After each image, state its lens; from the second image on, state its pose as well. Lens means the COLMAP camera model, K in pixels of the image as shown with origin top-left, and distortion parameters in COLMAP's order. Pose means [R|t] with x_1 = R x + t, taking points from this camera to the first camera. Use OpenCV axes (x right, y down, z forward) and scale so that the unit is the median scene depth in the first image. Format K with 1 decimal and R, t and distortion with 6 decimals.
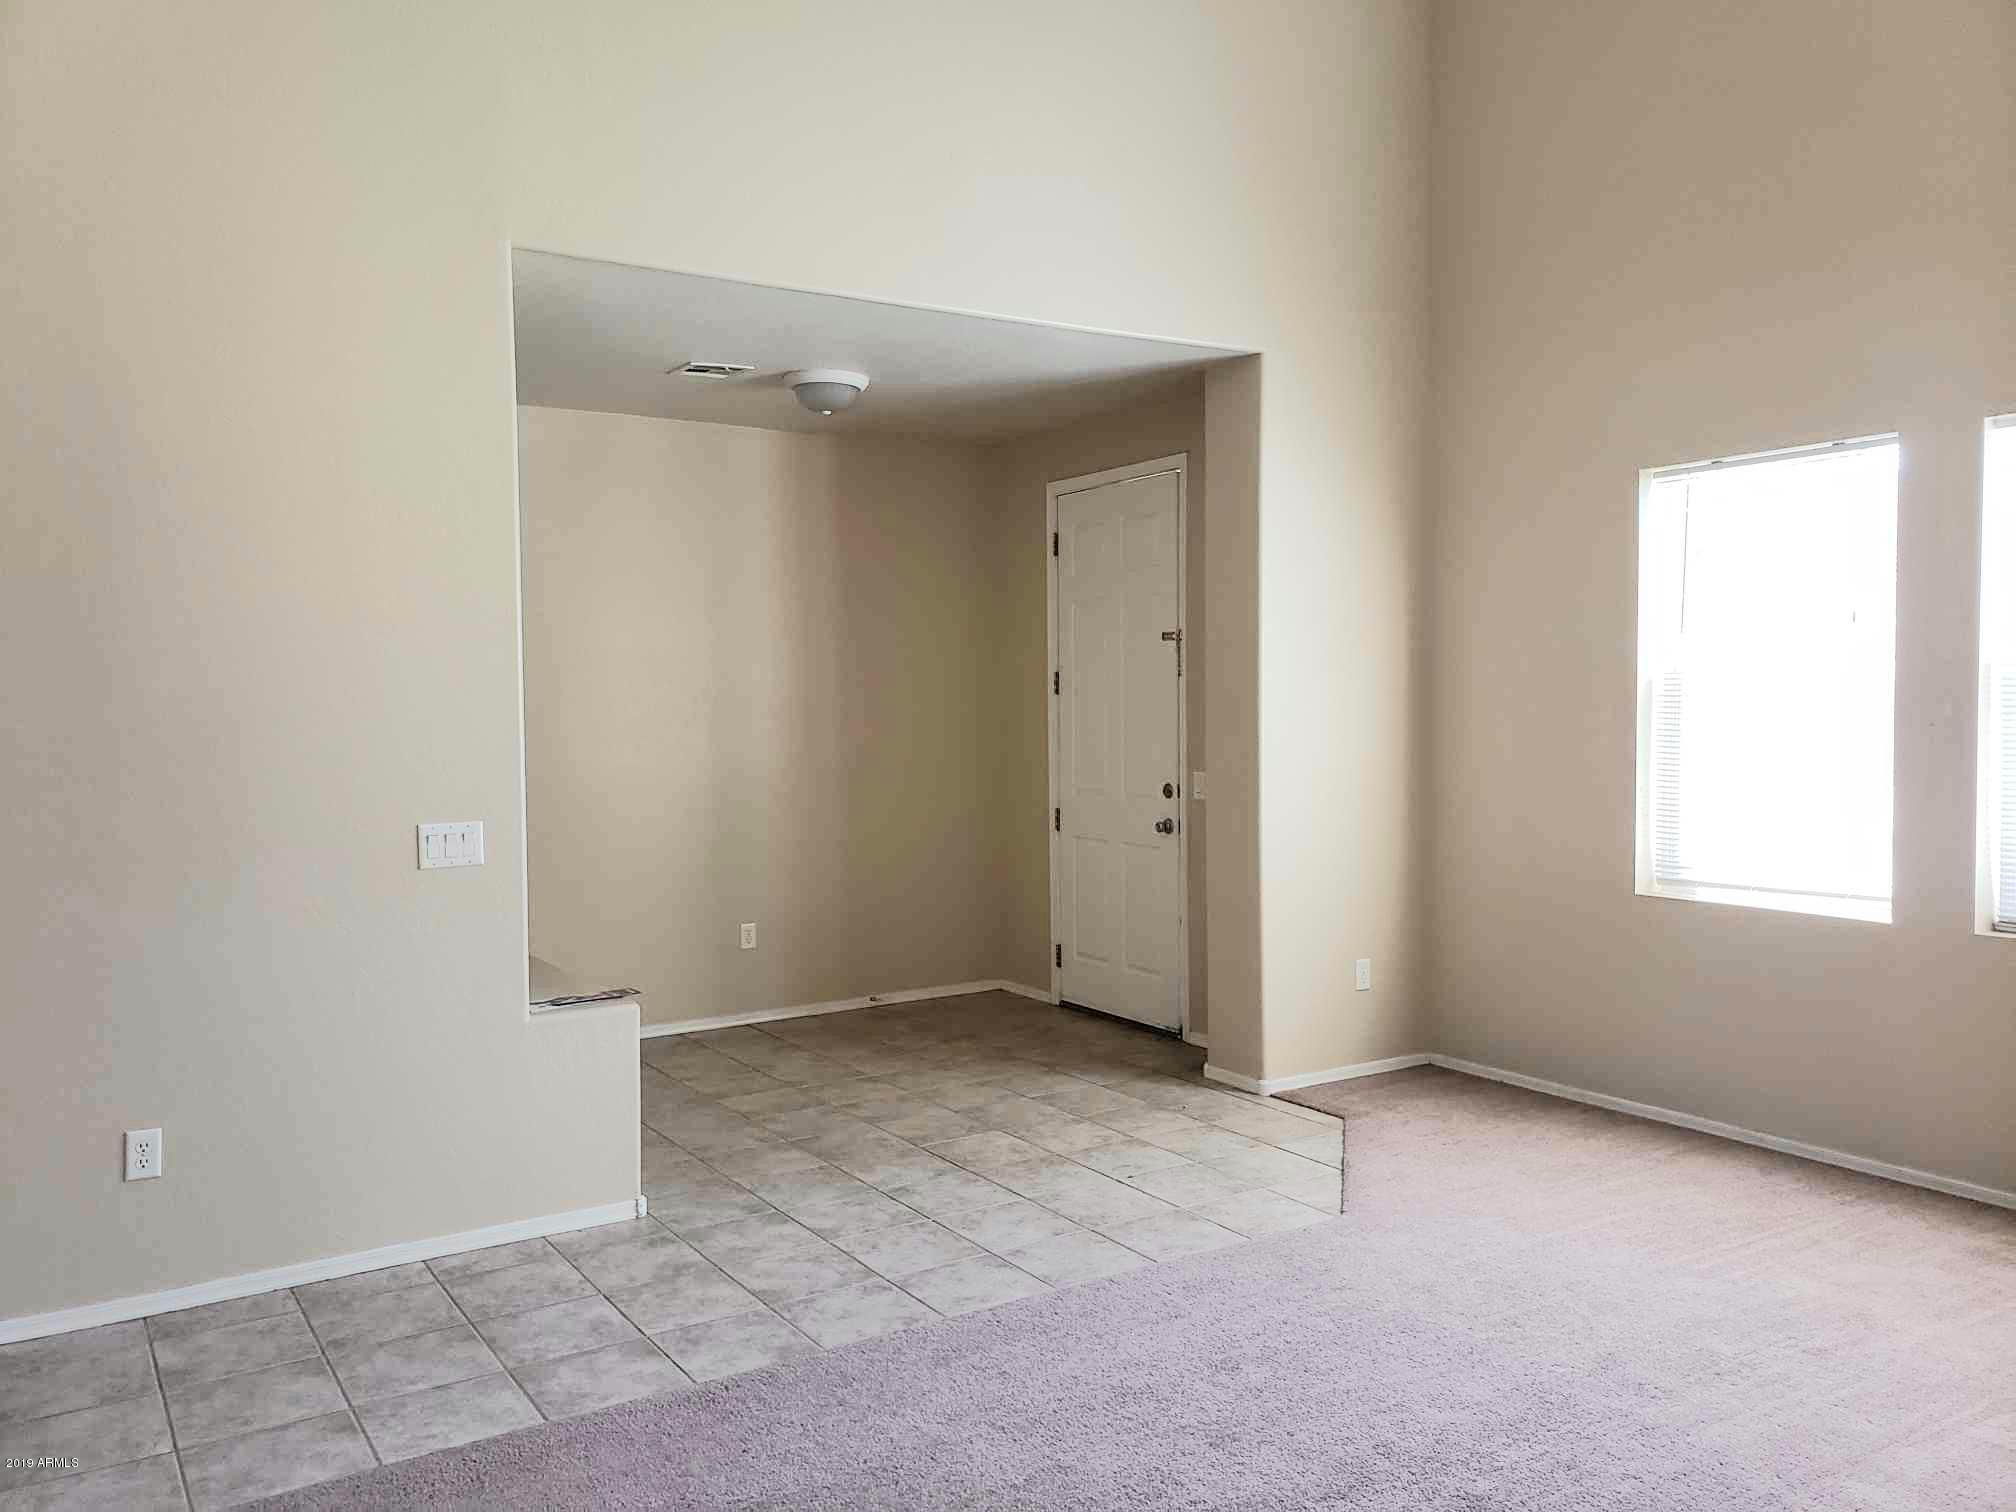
lens RADIAL K [[1563.6, 0, 1000.6], [0, 1563.6, 760.1], [0, 0, 1]] dist [0.013265, 0.021136]
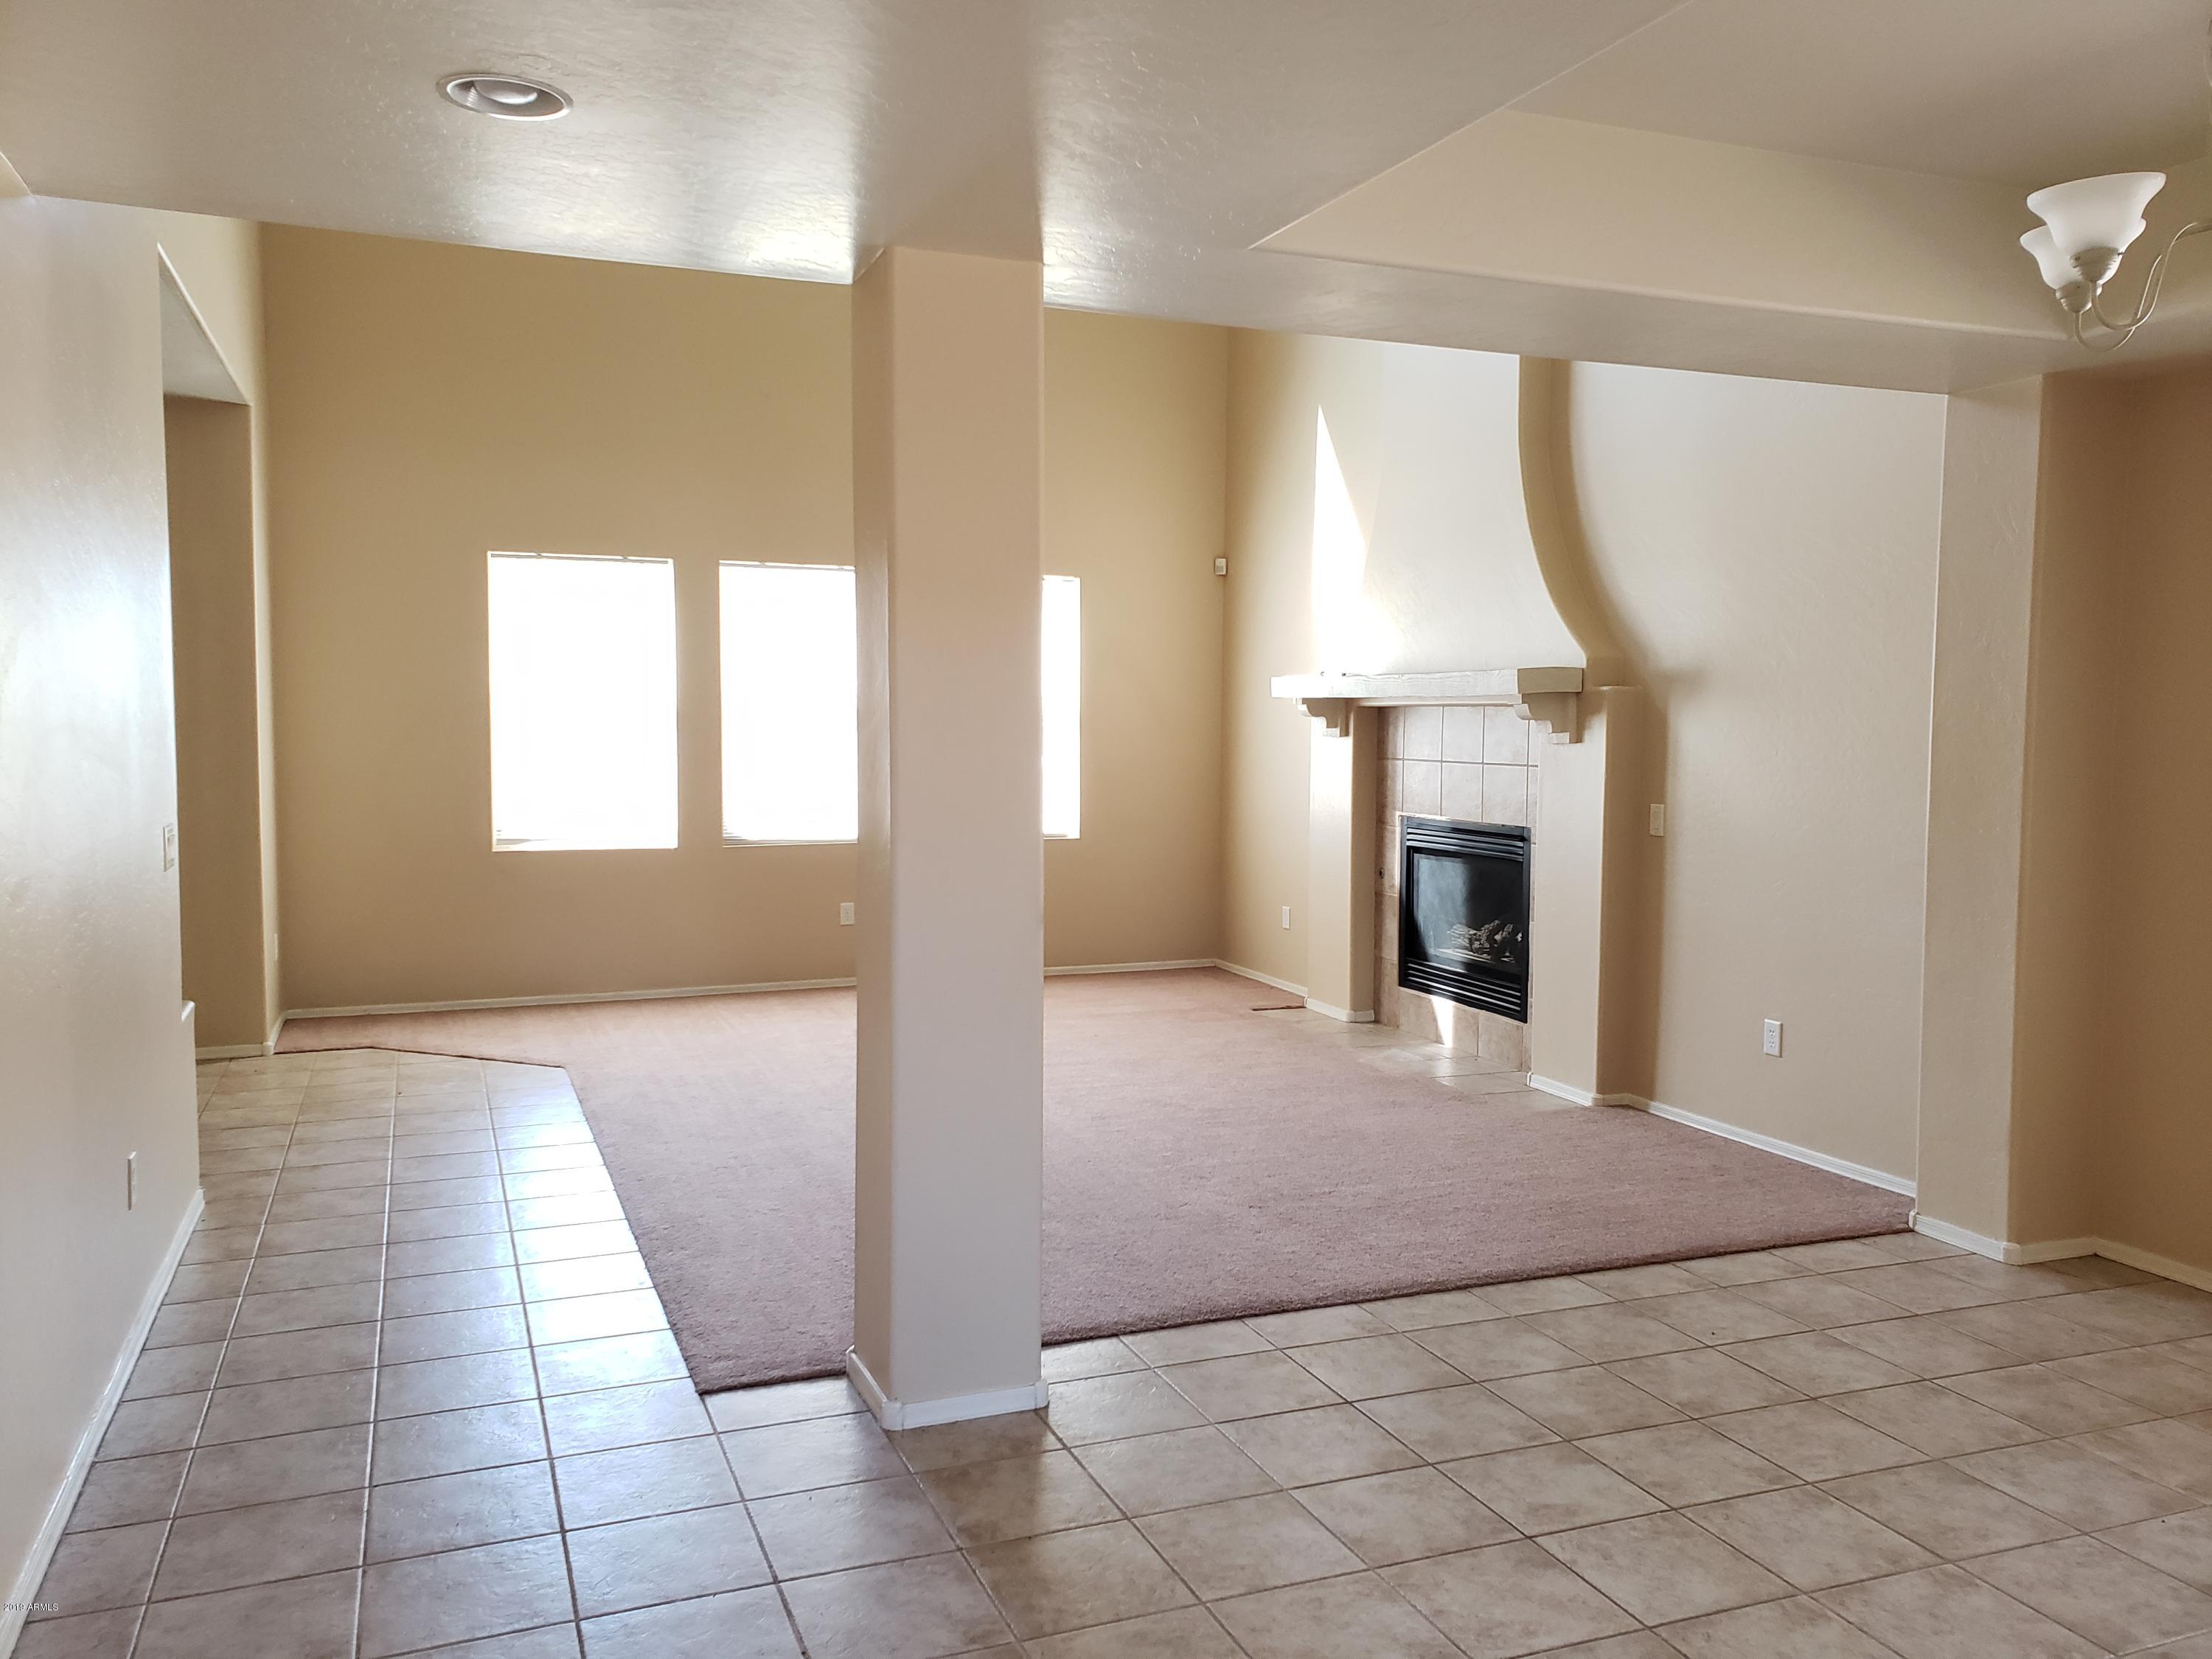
lens RADIAL K [[1715.6, 0, 1100.8], [0, 1715.6, 829.6], [0, 0, 1]] dist [0.013265, 0.021136]
pose [[0.202449, -0.057798, 0.977586, -1.376842], [0.026410, 0.998216, 0.053549, -0.003962], [-0.978937, 0.014977, 0.203615, 0.211484]]
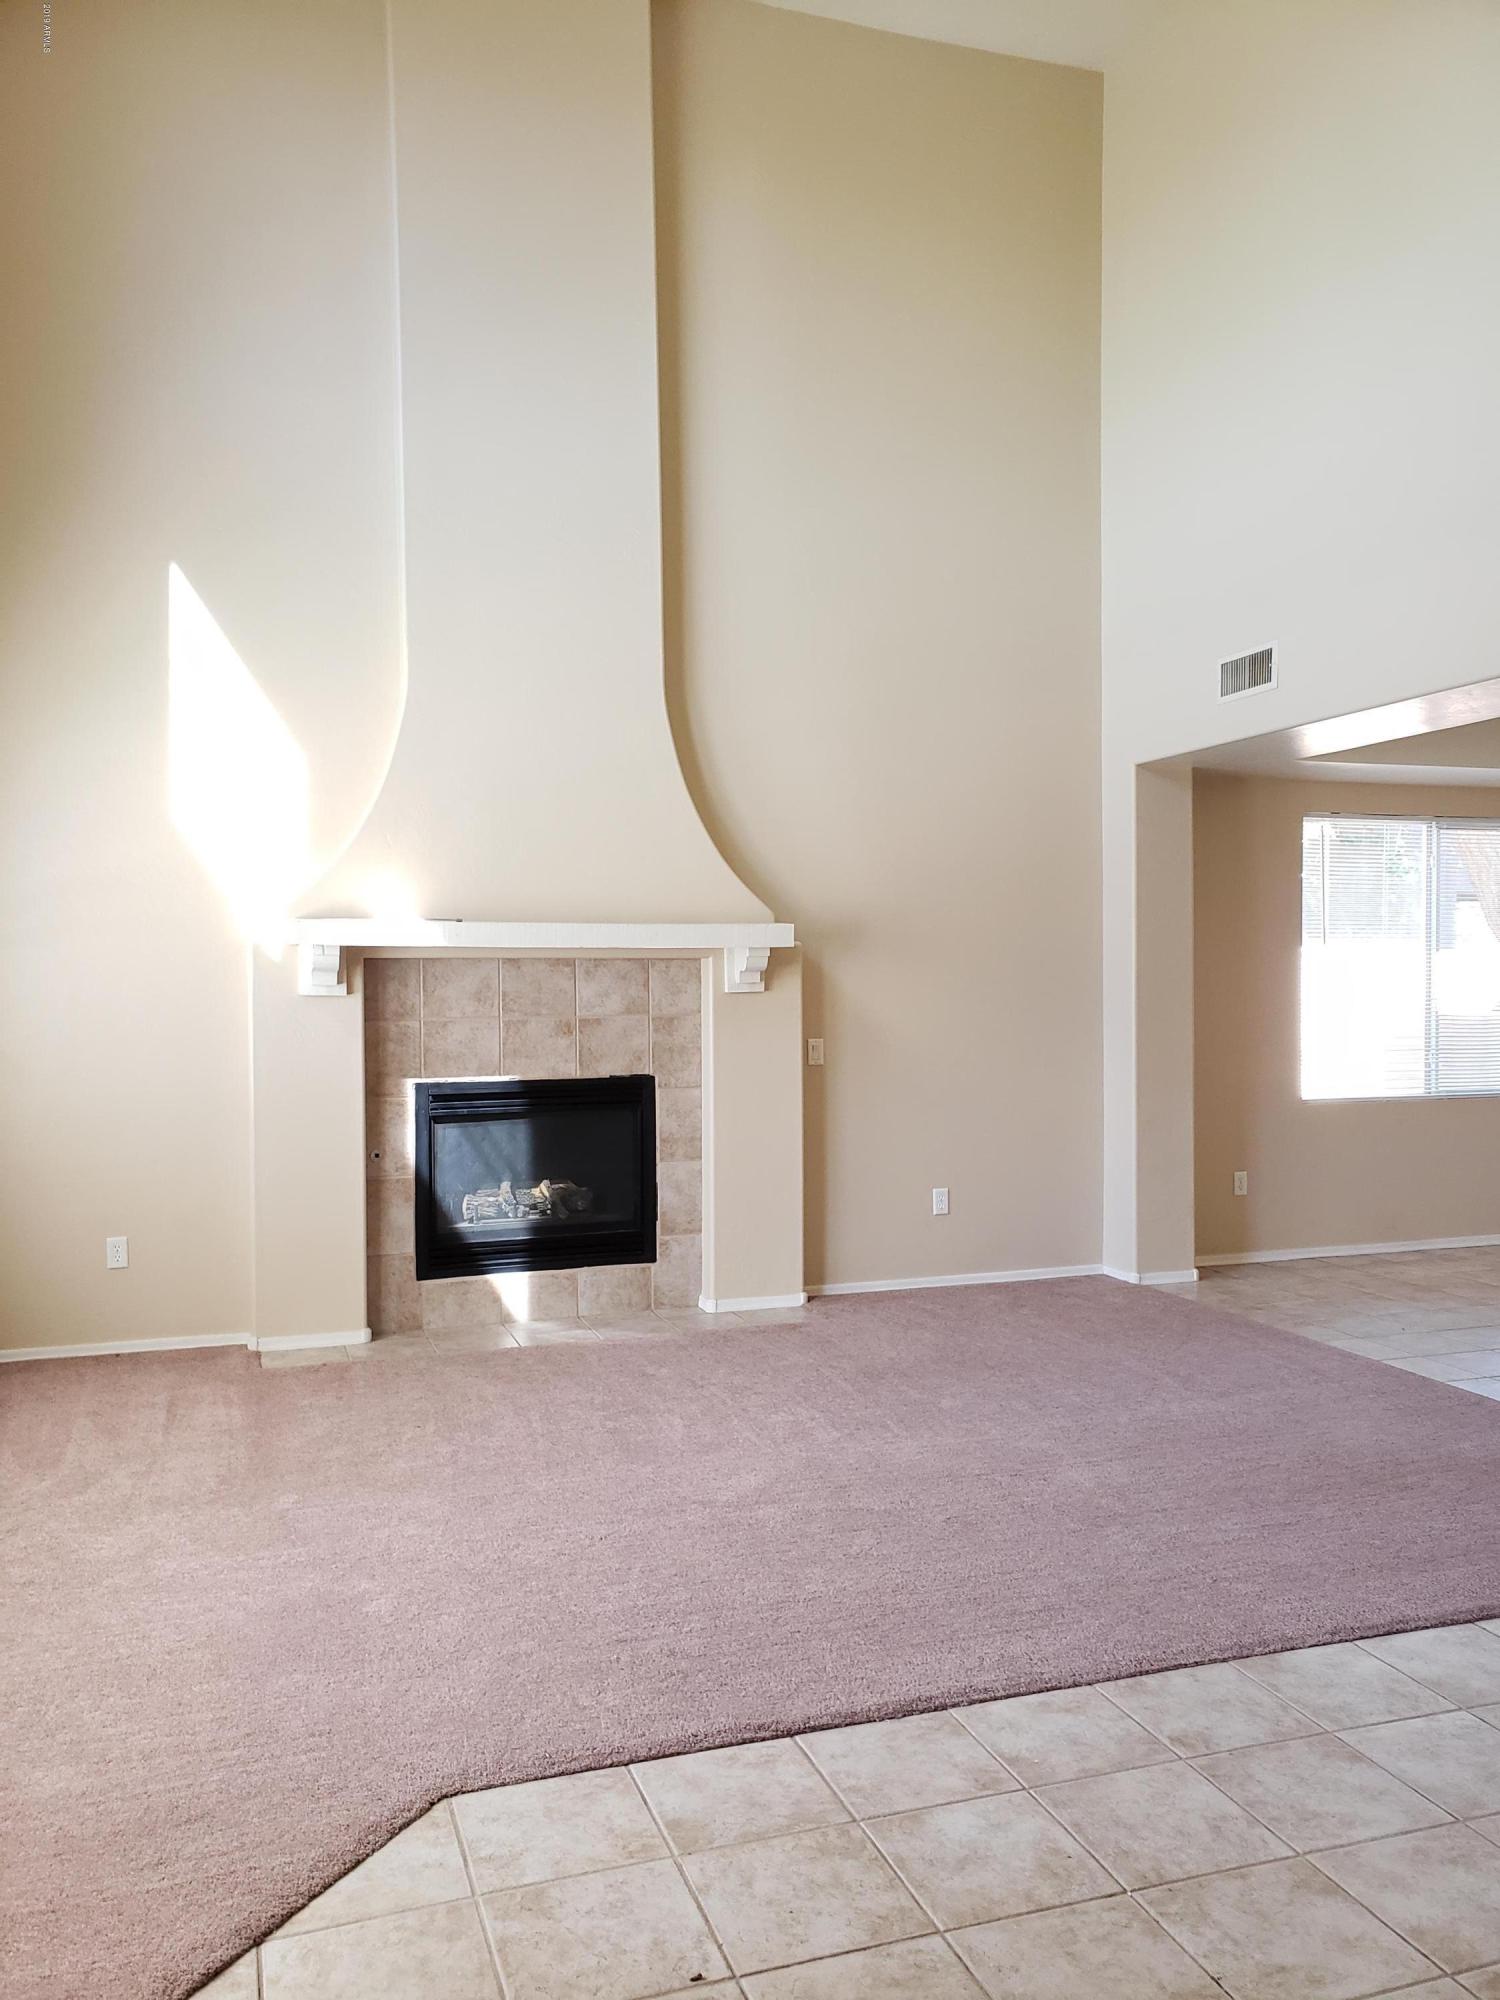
lens RADIAL K [[1551.2, 0, 749.3], [0, 1551.2, 994.0], [0, 0, 1]] dist [0.013265, 0.021136]
pose [[-0.971084, 0.017256, 0.238115, -0.057291], [0.028464, 0.998638, 0.043715, -0.053987], [-0.237036, 0.049229, -0.970253, 1.721372]]
